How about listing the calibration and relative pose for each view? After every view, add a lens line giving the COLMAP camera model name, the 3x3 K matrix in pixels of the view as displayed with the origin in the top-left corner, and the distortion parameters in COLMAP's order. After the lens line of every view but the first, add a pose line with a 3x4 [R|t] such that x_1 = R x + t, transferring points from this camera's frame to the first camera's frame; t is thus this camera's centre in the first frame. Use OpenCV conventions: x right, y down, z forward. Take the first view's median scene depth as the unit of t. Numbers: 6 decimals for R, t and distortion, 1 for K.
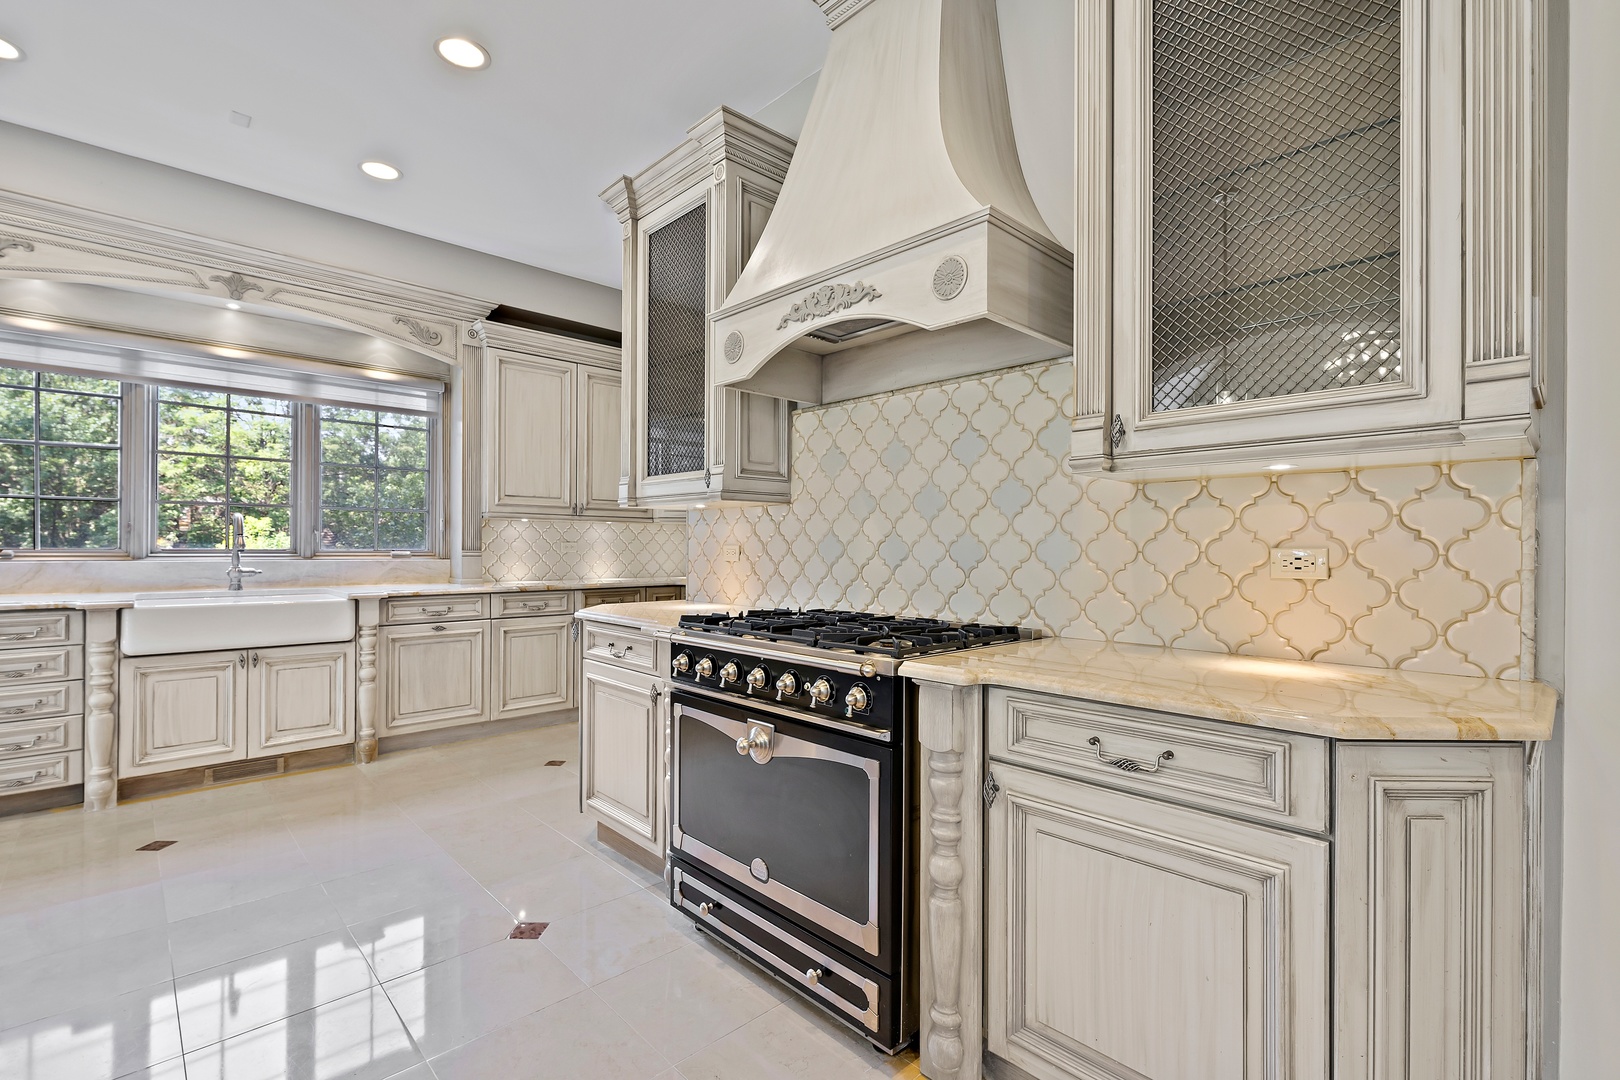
lens RADIAL K [[727.4, 0, 810.0], [0, 727.4, 540.0], [0, 0, 1]] dist [0.000312, 0.000112]
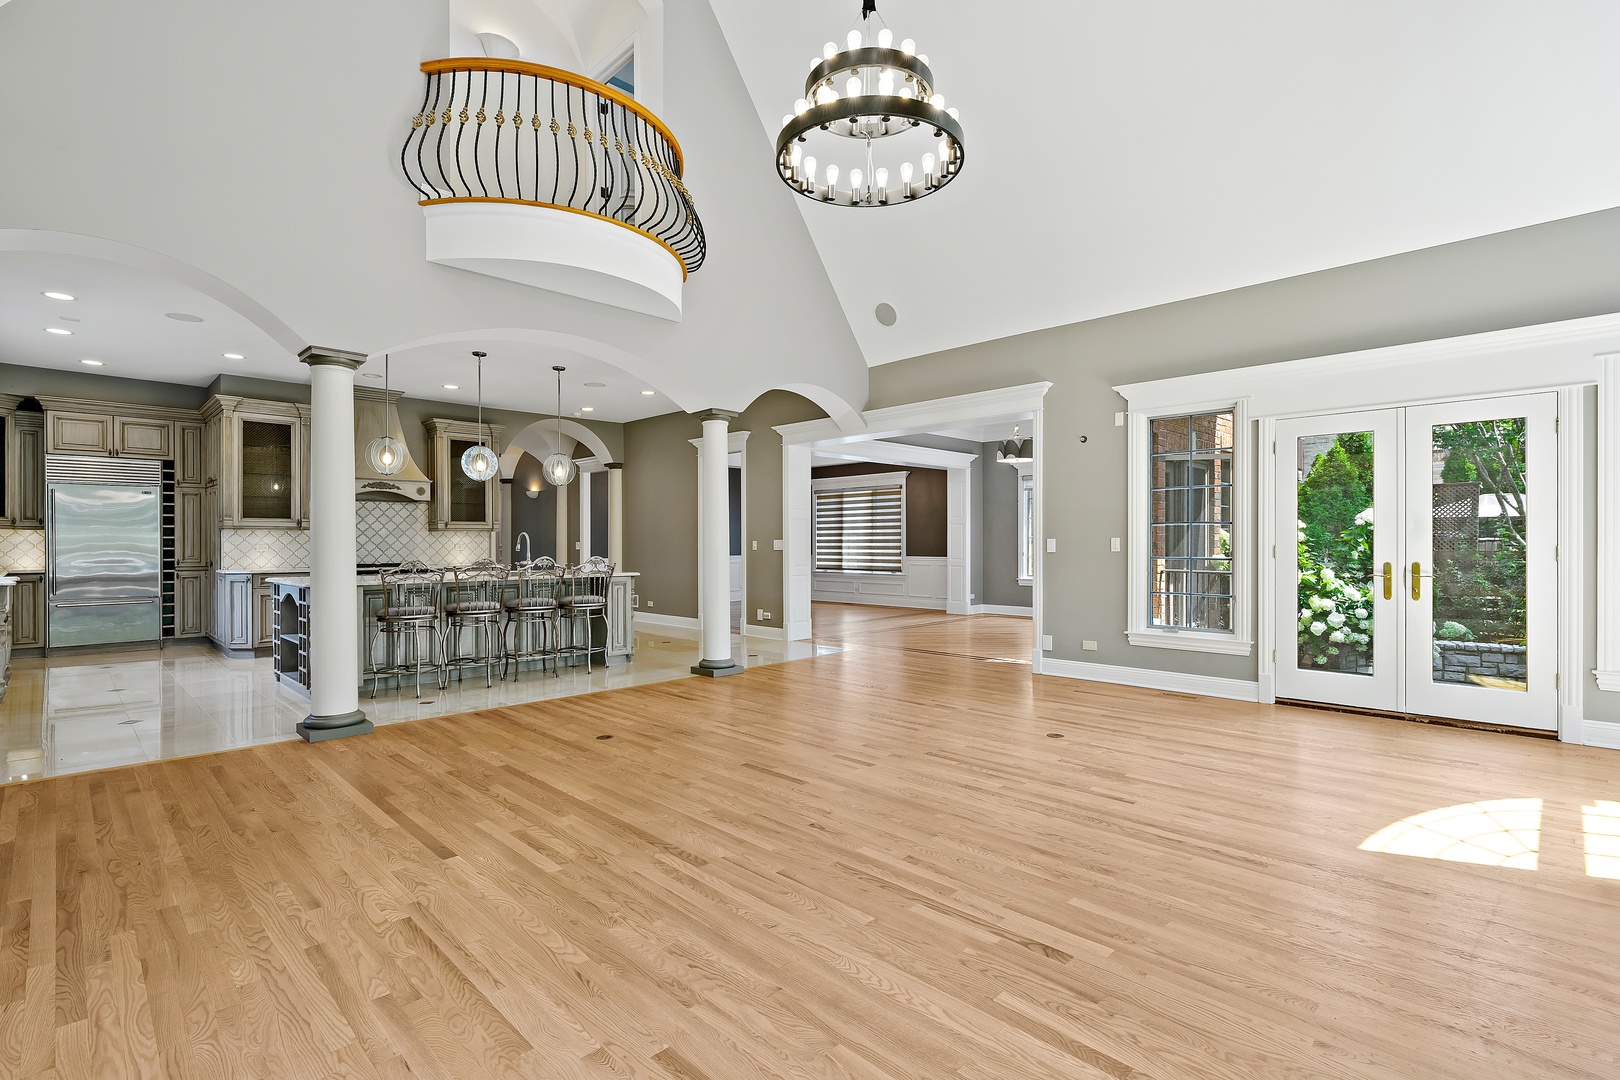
lens RADIAL K [[741.5, 0, 810.0], [0, 741.5, 540.0], [0, 0, 1]] dist [0.001338, 0.000779]
pose [[-0.024074, -0.002203, 0.999708, -3.969347], [-0.006660, 0.999976, 0.002043, -0.042863], [-0.999688, -0.006609, -0.024088, -1.235191]]
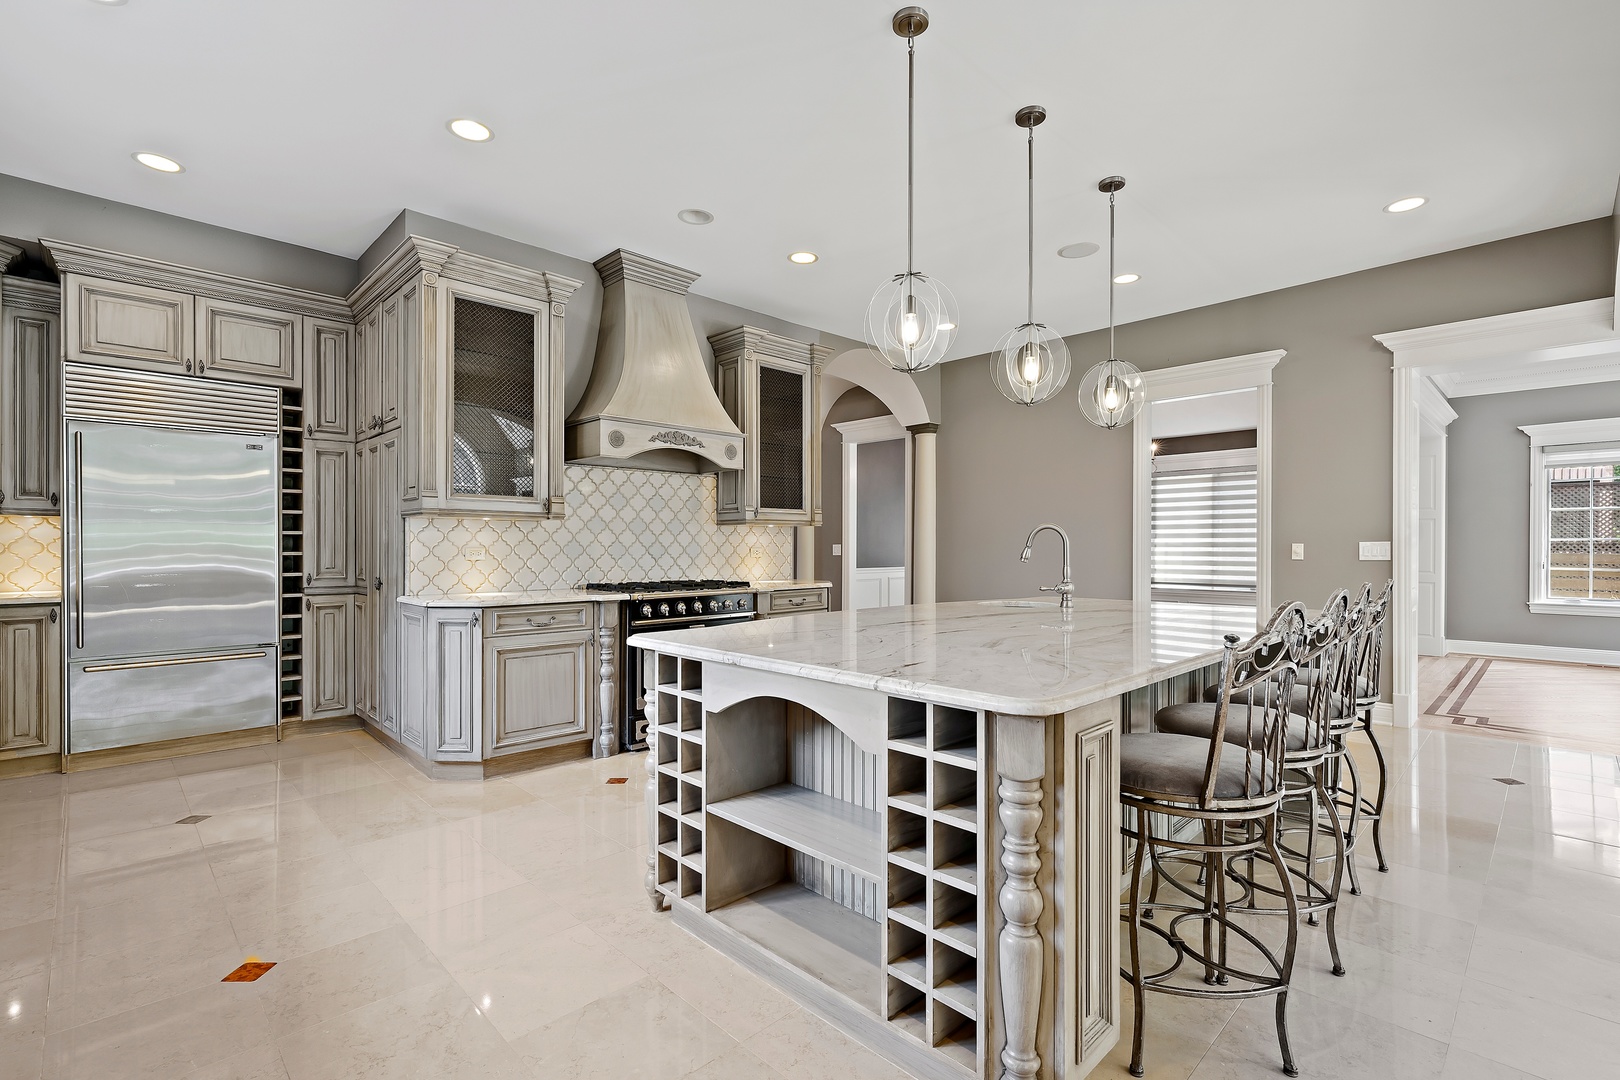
lens RADIAL K [[734.3, 0, 809.4], [0, 734.3, 544.2], [0, 0, 1]] dist [0.008694, -0.000581]
pose [[-0.001963, -0.002789, 0.999994, -2.088222], [-0.010141, 0.999945, 0.002769, -0.014734], [-0.999947, -0.010136, -0.001991, 0.566317]]
